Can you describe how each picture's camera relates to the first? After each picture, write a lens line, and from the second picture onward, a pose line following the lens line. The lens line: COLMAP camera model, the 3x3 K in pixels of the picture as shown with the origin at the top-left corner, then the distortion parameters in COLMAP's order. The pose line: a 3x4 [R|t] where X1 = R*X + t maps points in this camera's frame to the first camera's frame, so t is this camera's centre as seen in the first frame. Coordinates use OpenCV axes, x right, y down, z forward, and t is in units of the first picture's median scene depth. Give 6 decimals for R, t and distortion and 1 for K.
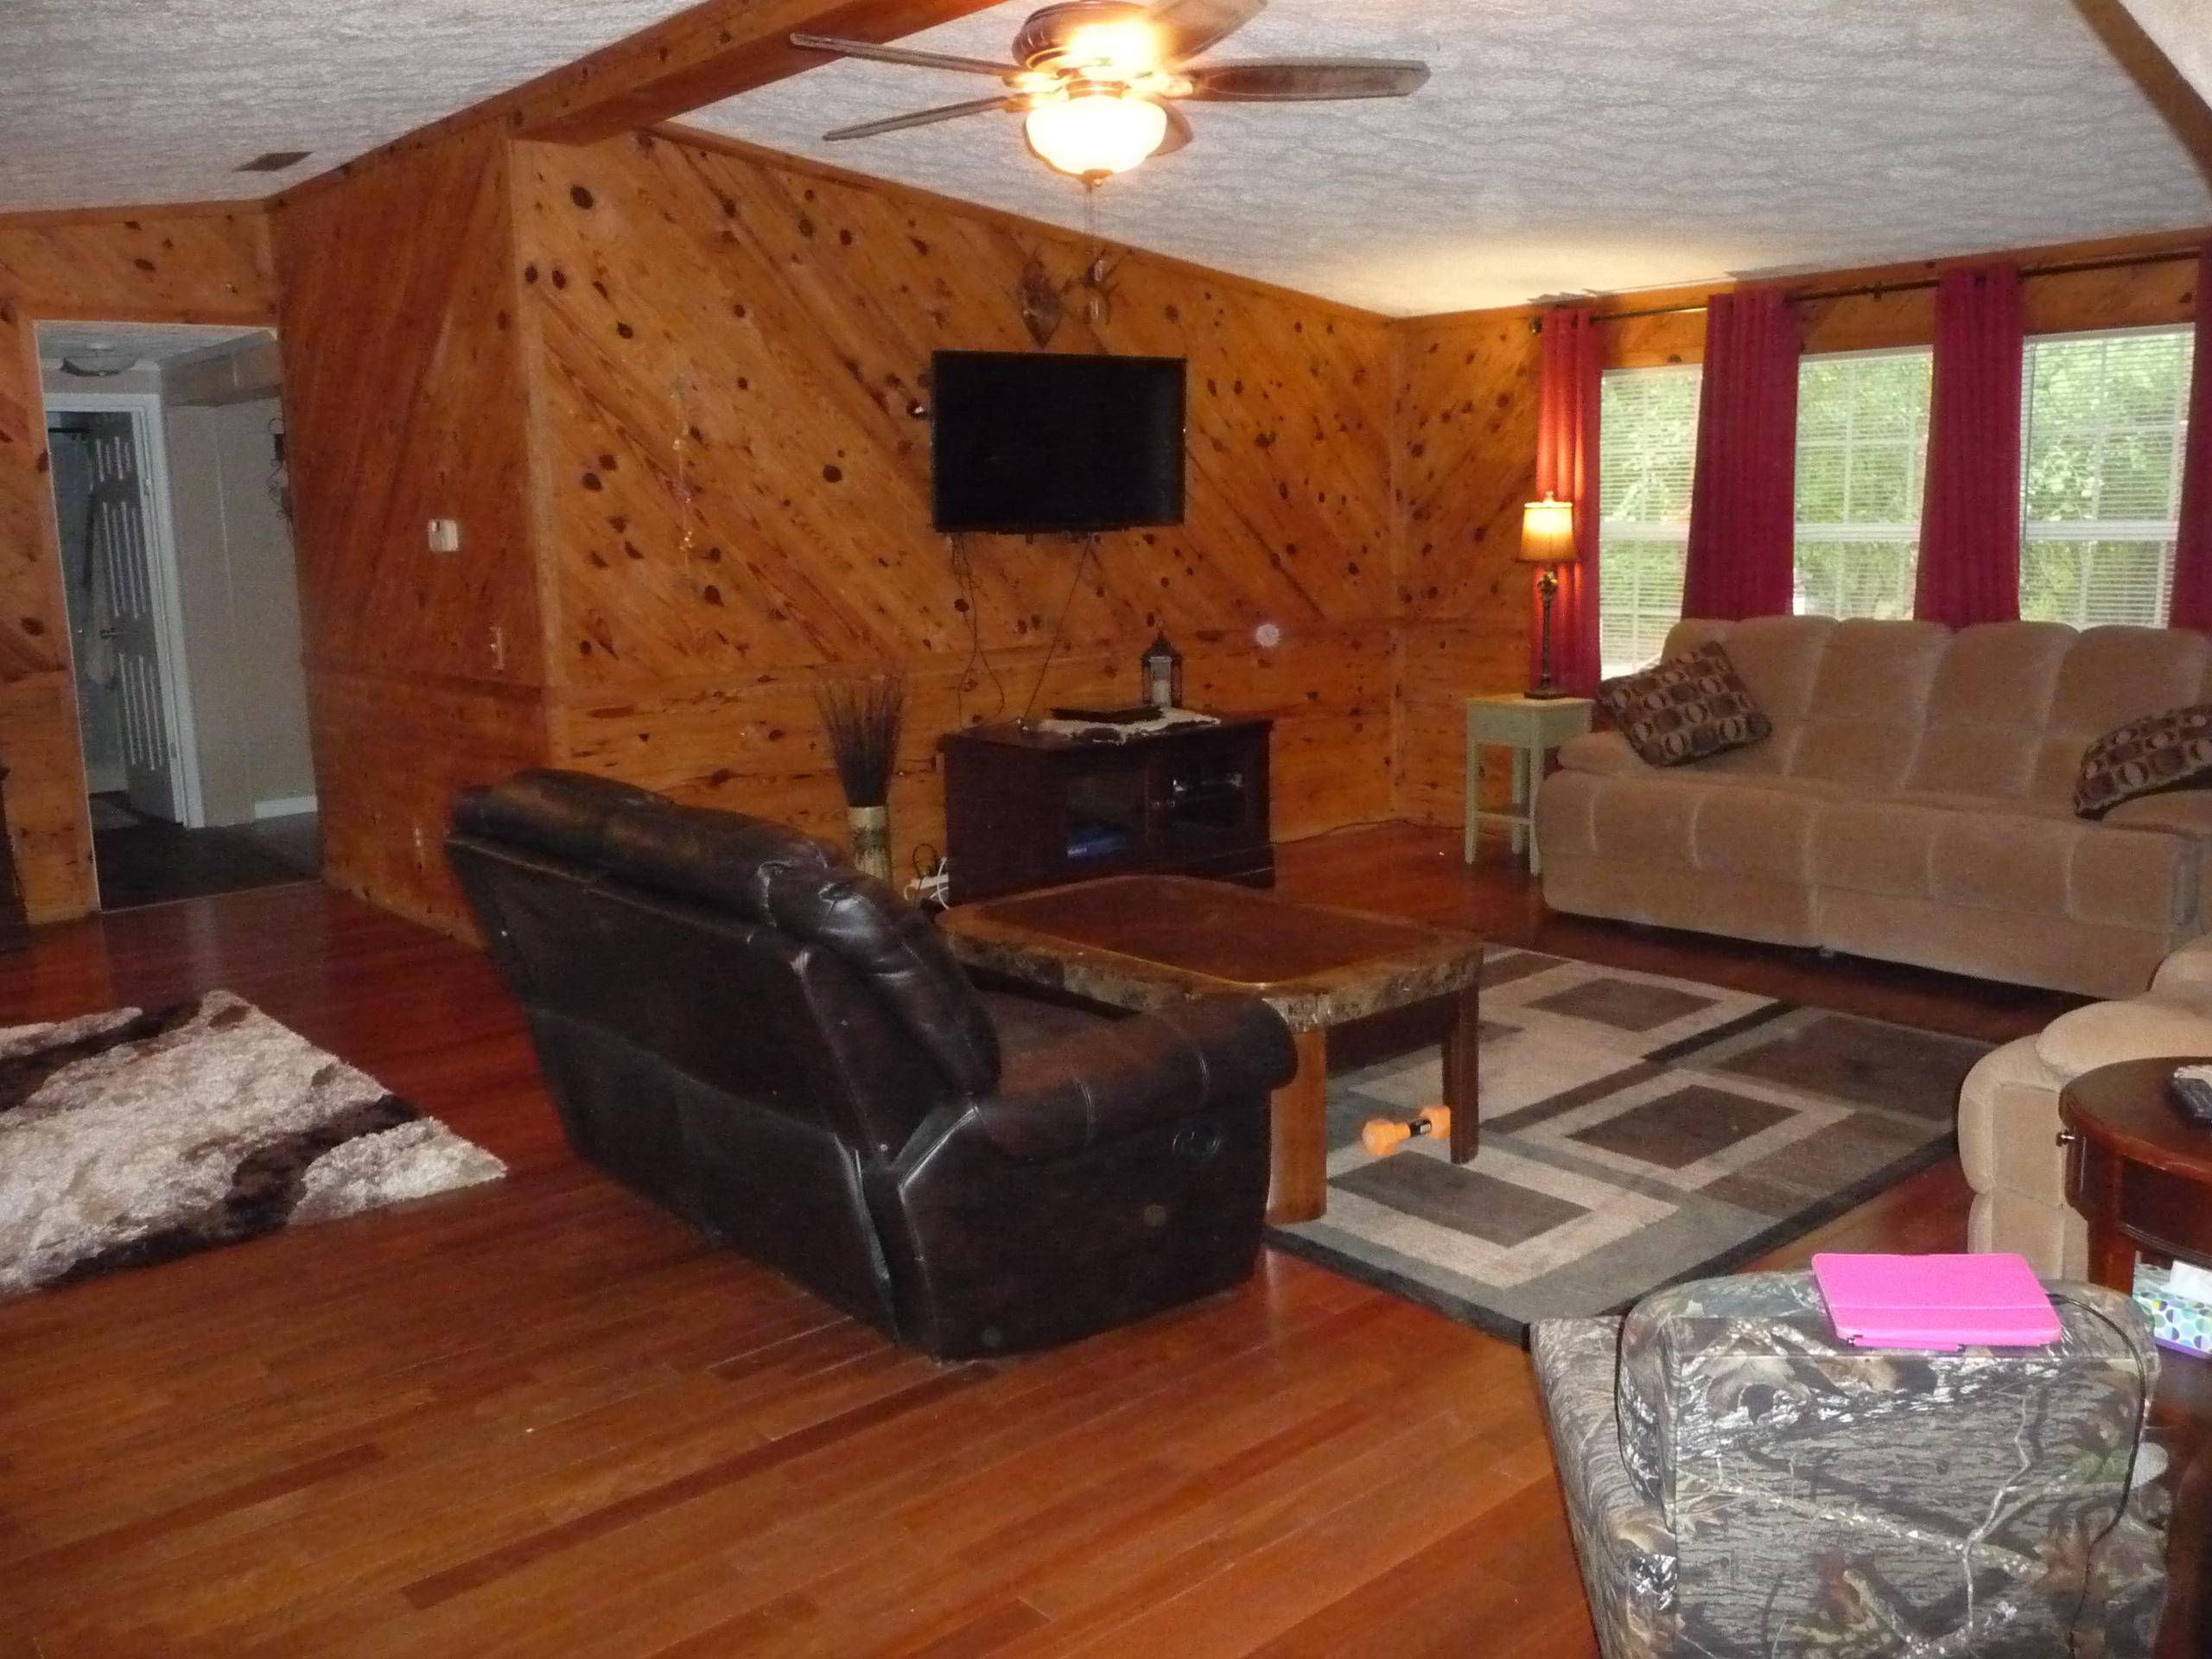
lens RADIAL K [[1846.0, 0, 1112.9], [0, 1846.0, 805.5], [0, 0, 1]] dist [-0.043302, 0.038367]
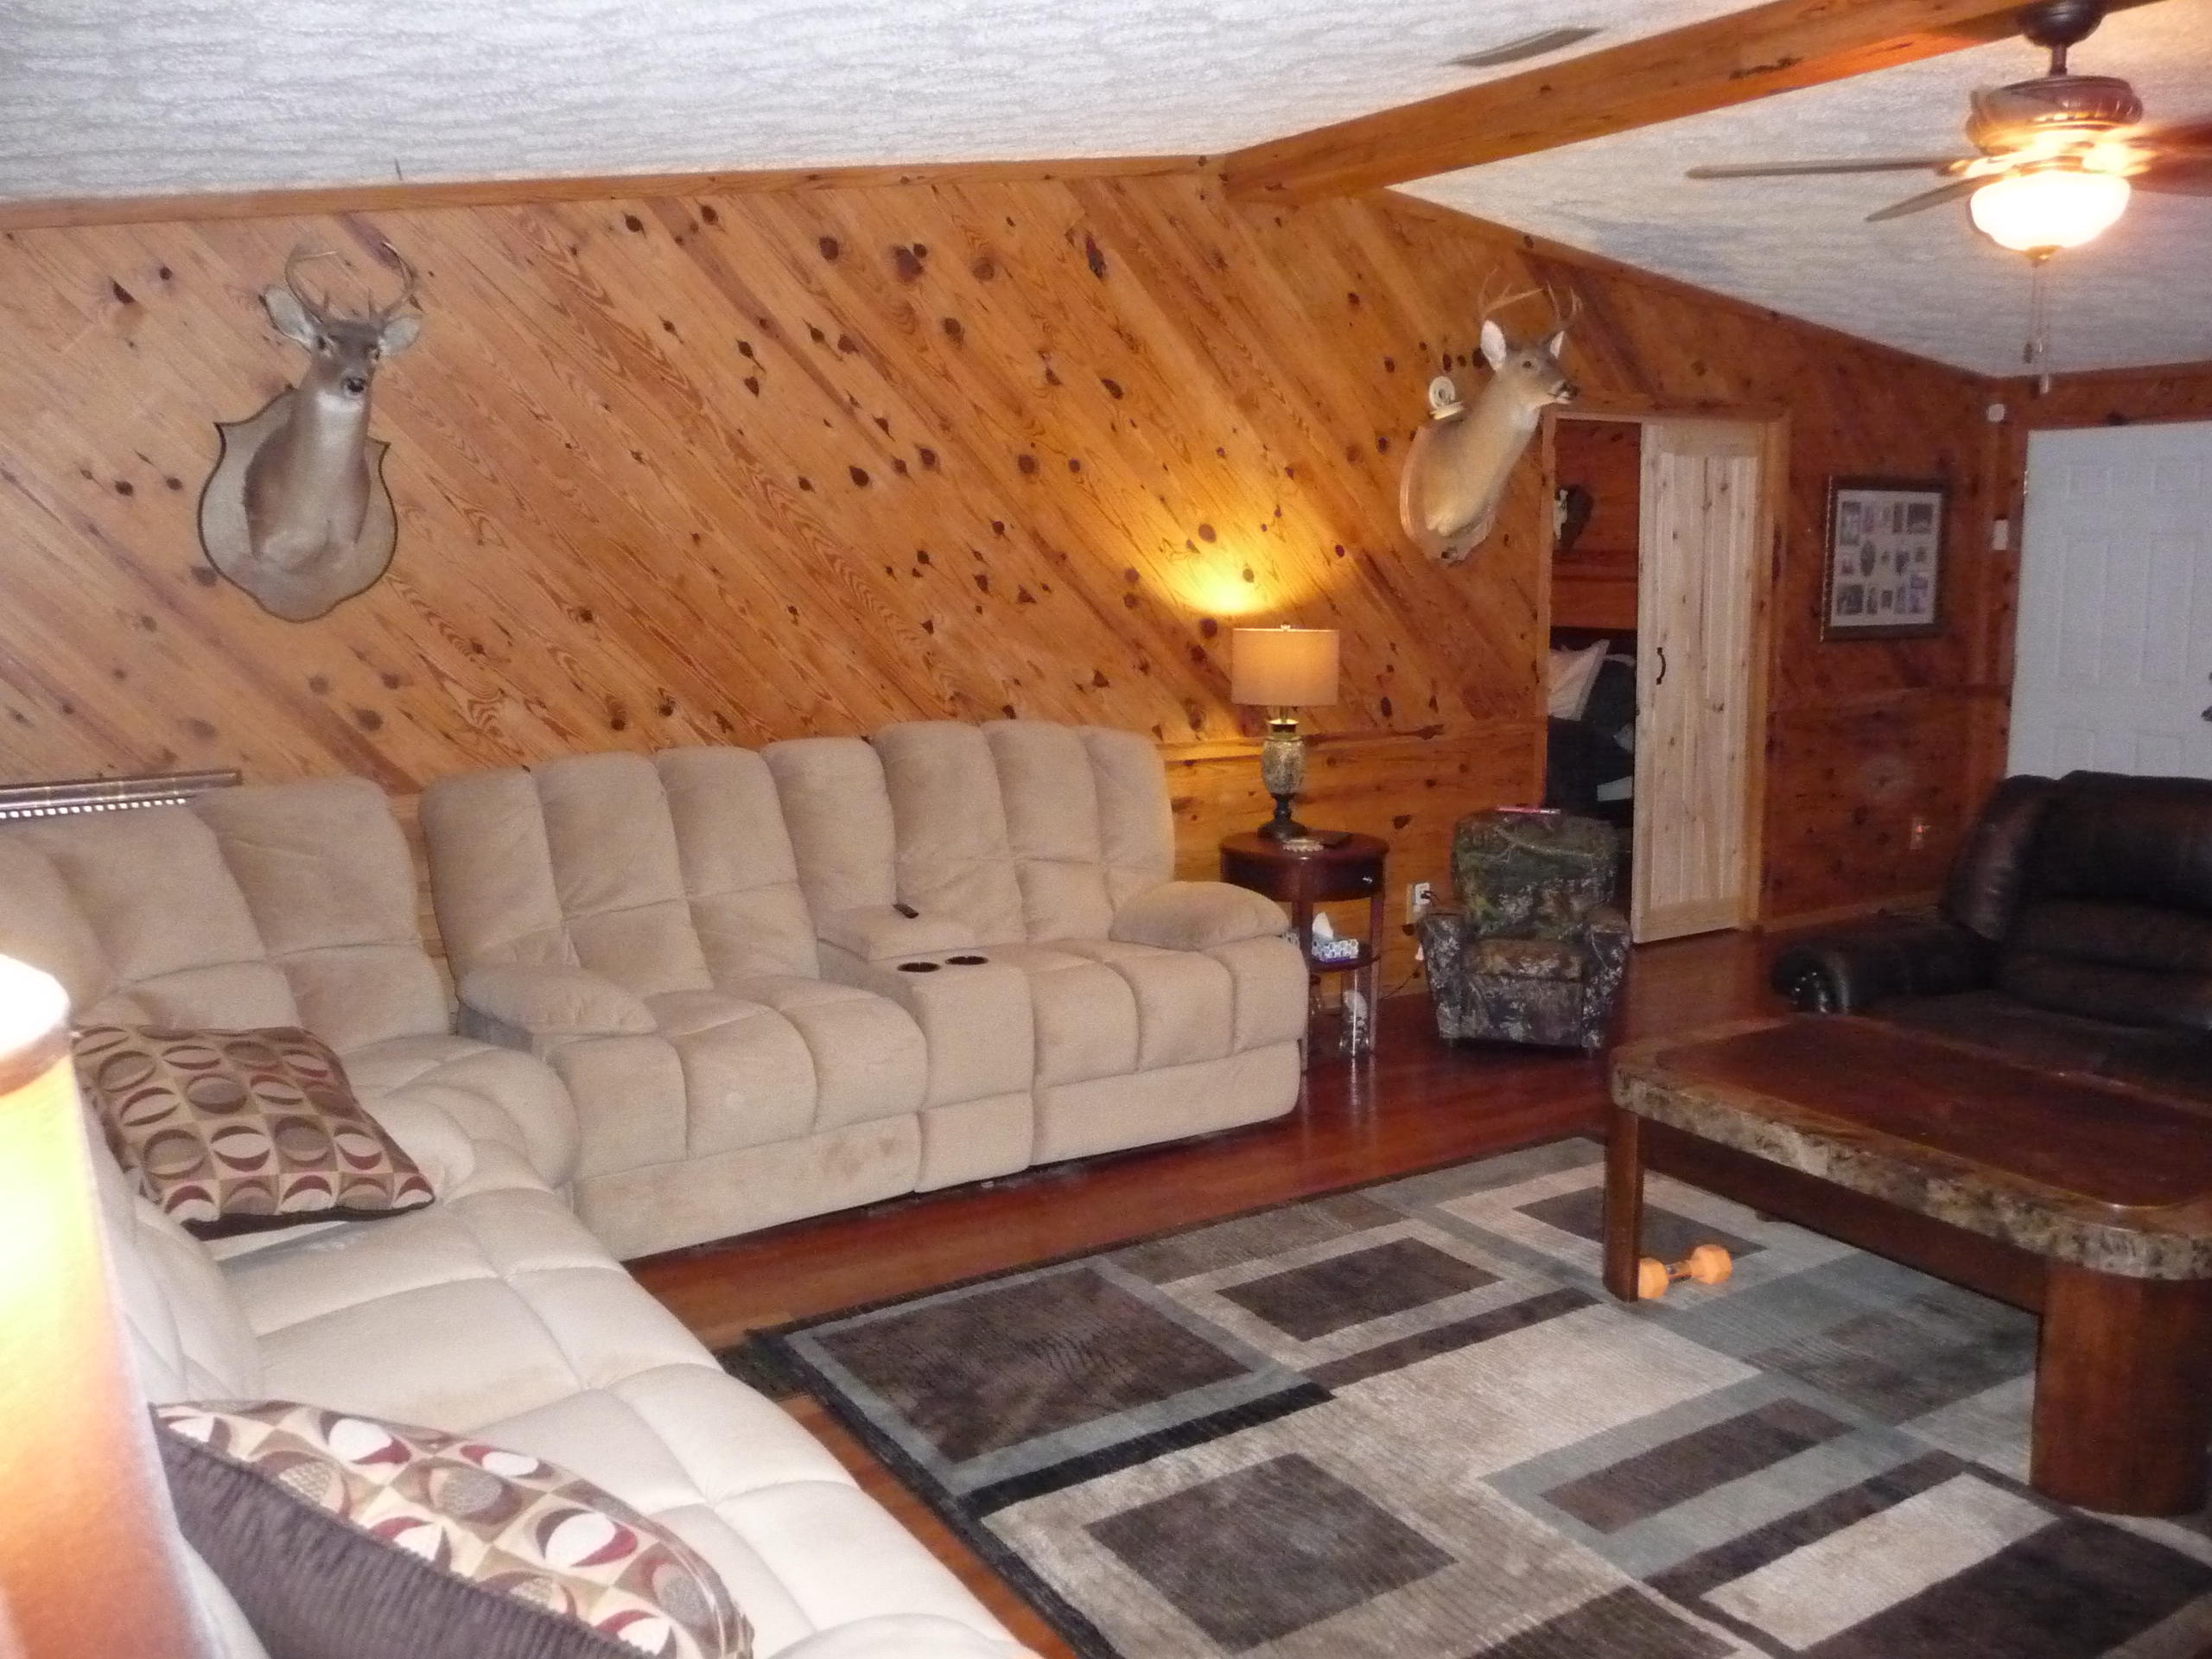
lens RADIAL K [[1843.6, 0, 1103.2], [0, 1843.6, 809.8], [0, 0, 1]] dist [-0.040624, 0.043461]
pose [[-0.987970, 0.007850, 0.154444, 0.207486], [0.053558, 0.954272, 0.294103, -0.223741], [-0.145073, 0.298836, -0.943213, 1.257778]]
